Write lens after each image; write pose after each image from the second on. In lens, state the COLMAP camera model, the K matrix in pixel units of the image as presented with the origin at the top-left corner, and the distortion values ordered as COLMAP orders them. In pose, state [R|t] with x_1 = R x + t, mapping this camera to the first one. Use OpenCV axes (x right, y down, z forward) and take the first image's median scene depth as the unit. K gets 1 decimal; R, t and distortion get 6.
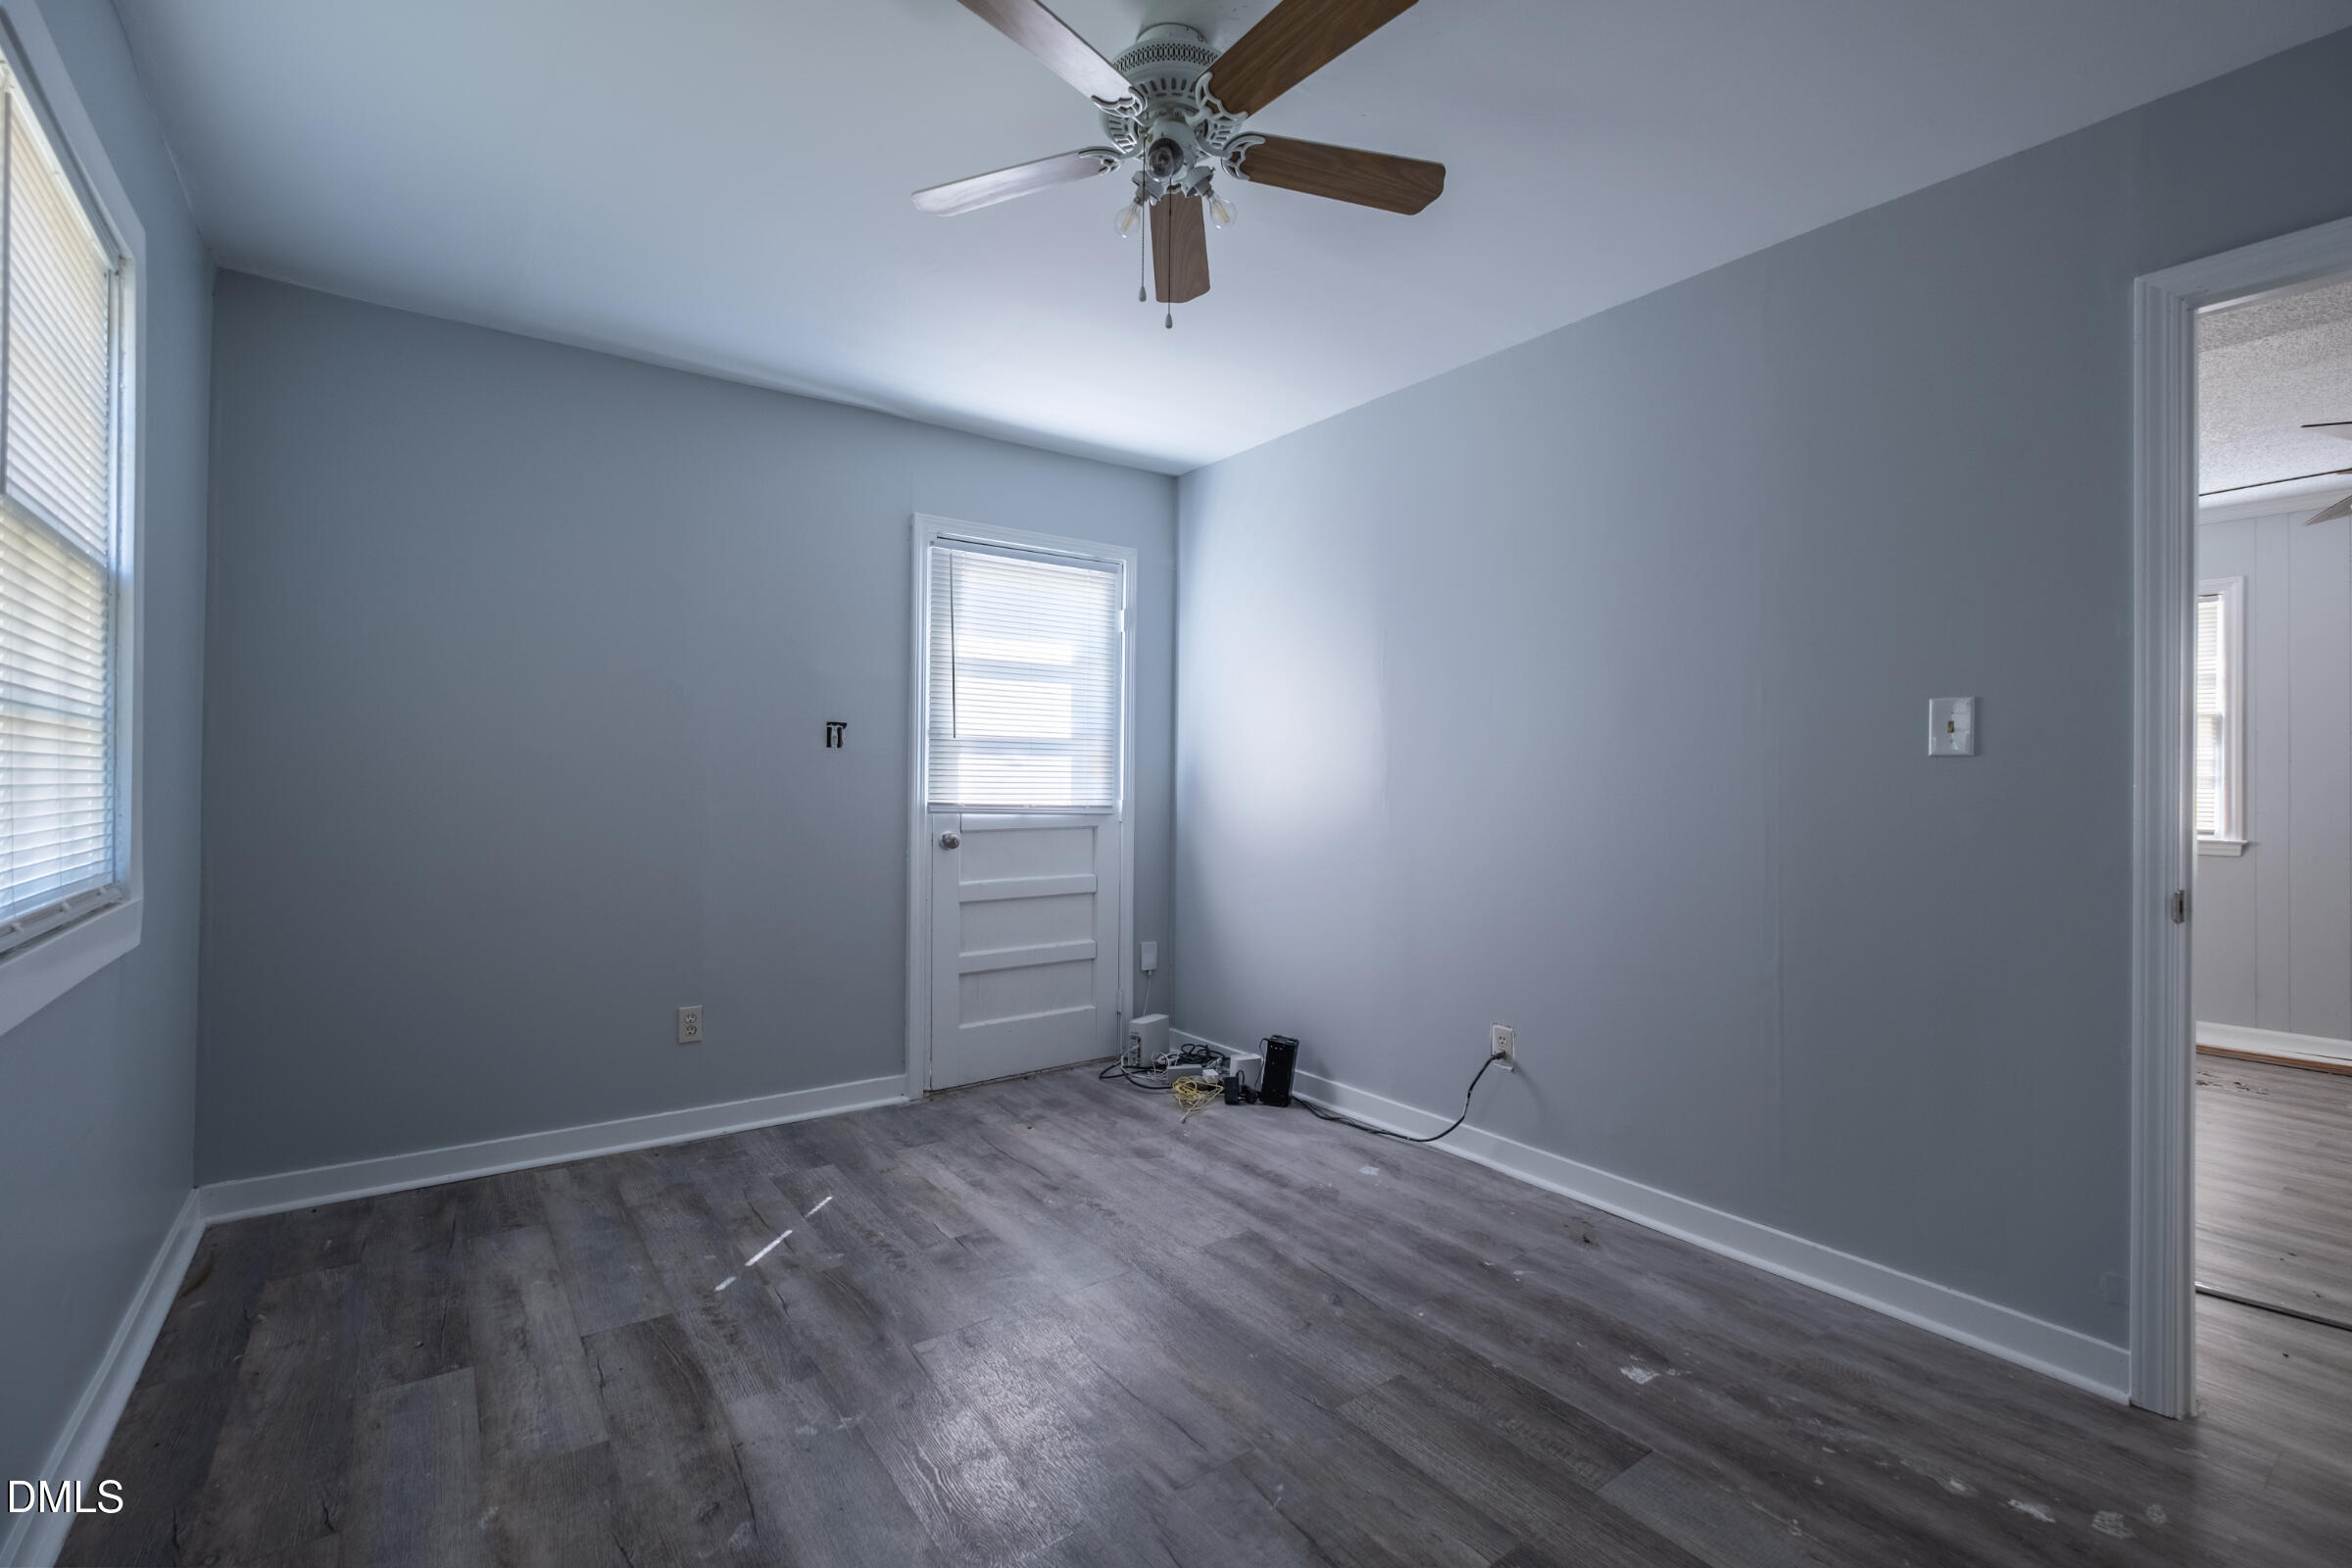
lens RADIAL K [[1026.7, 0, 1175.9], [0, 1026.7, 783.6], [0, 0, 1]] dist [-0.019415, -0.000874]
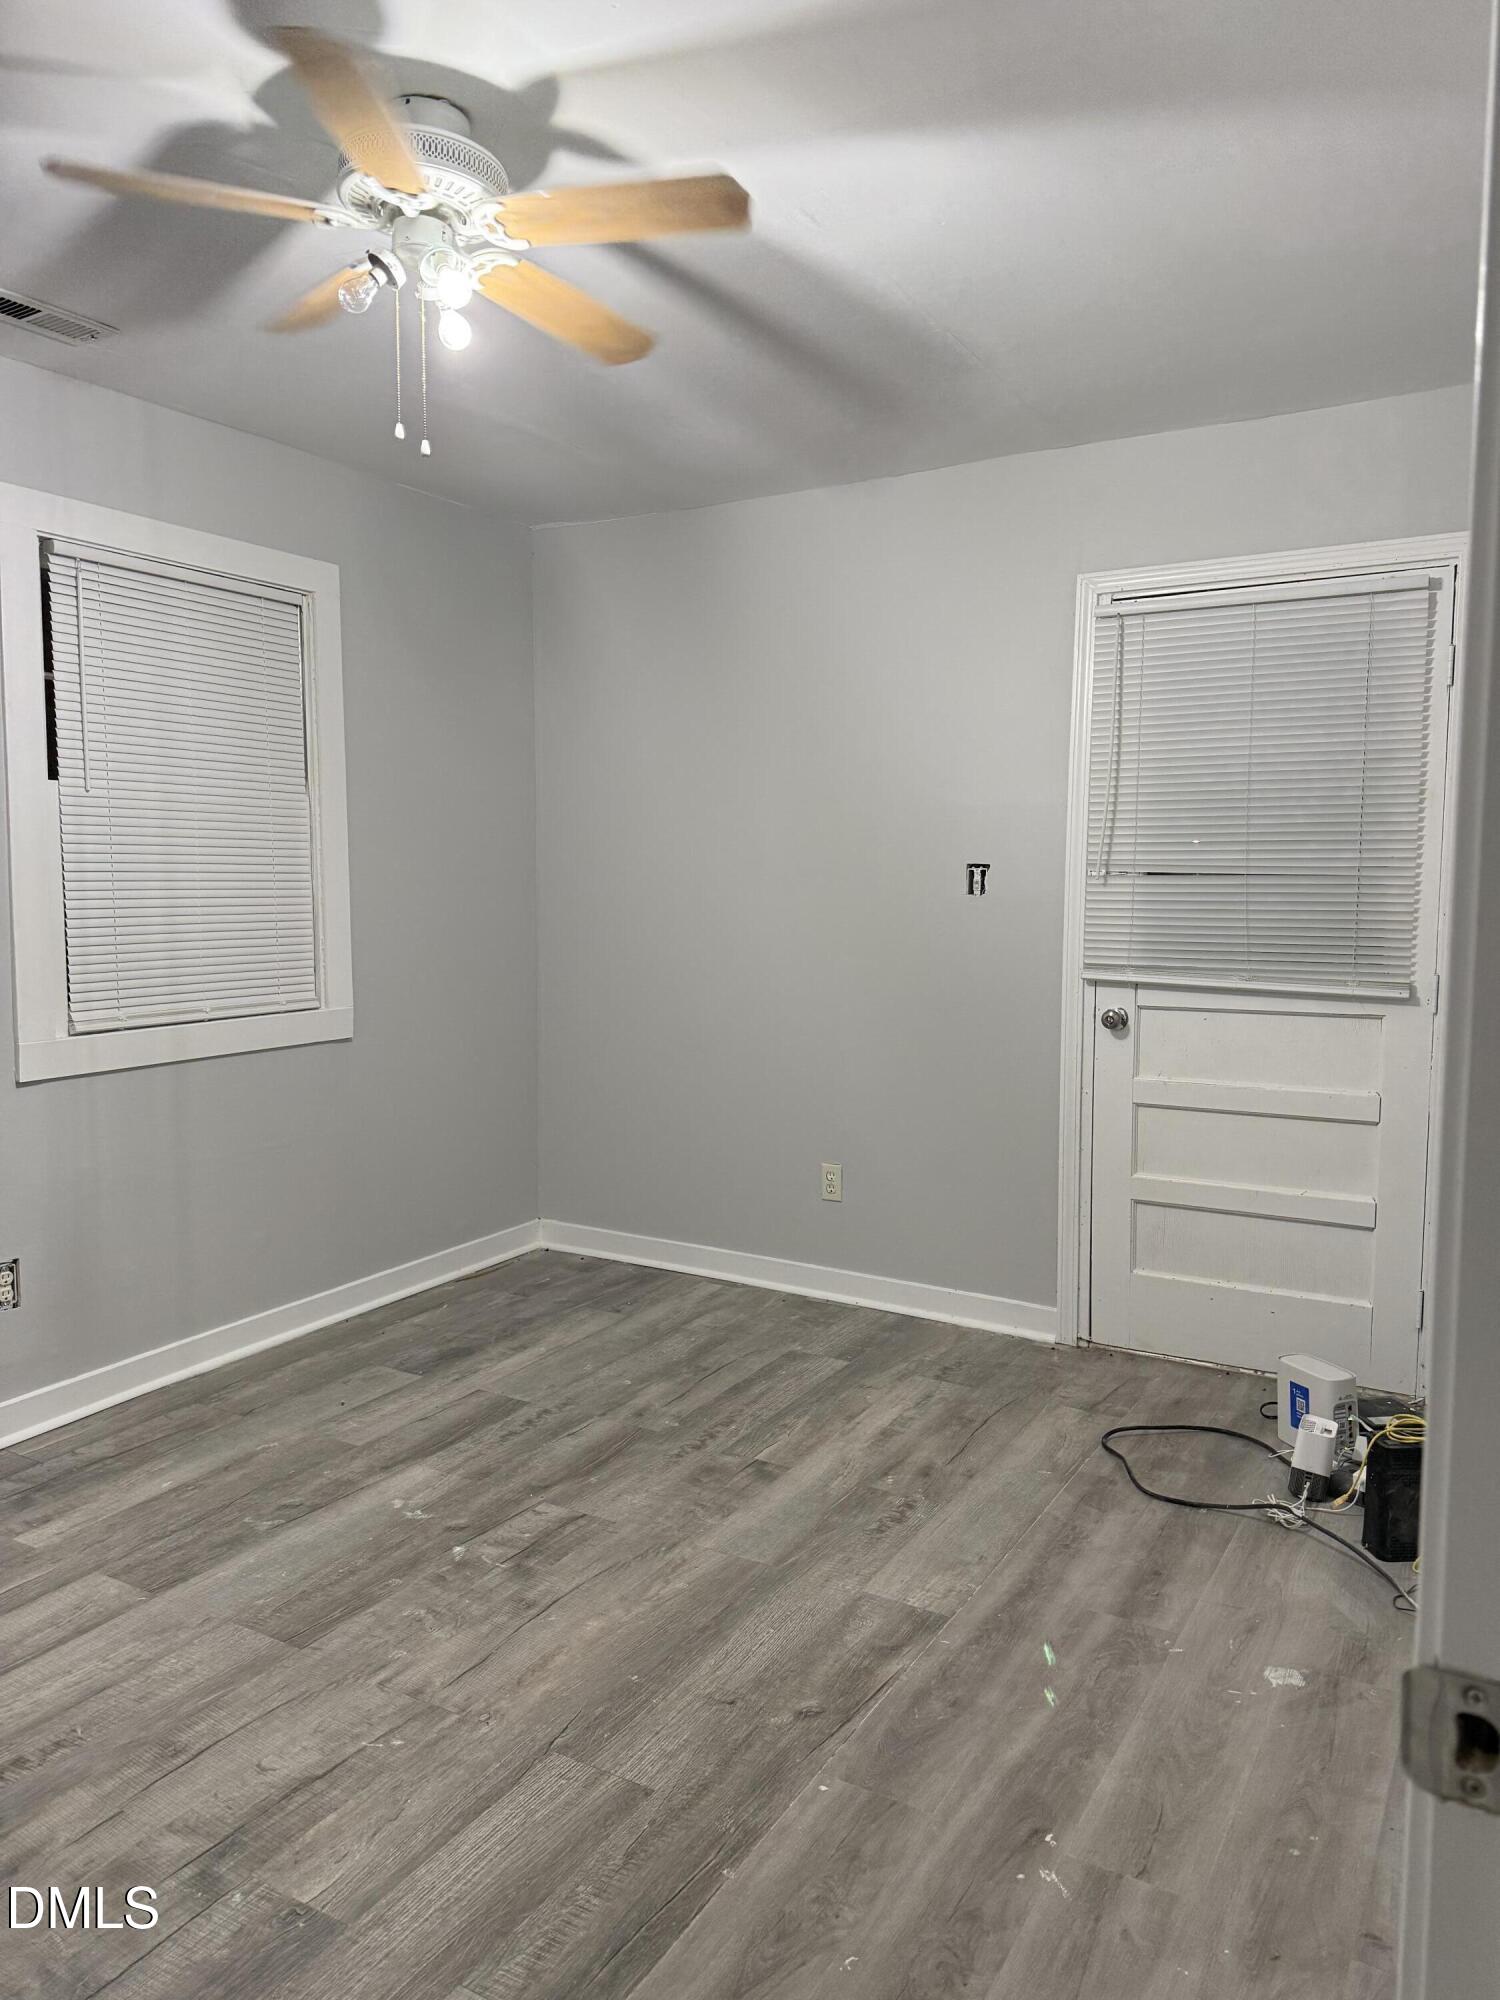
lens RADIAL K [[1395.3, 0, 750.0], [0, 1395.3, 990.2], [0, 0, 1]] dist [0.008935, -0.009023]
pose [[0.419106, 0.083761, -0.904066, 0.830643], [-0.013380, 0.996197, 0.086094, -0.070696], [0.907839, -0.023986, 0.418632, 0.475385]]
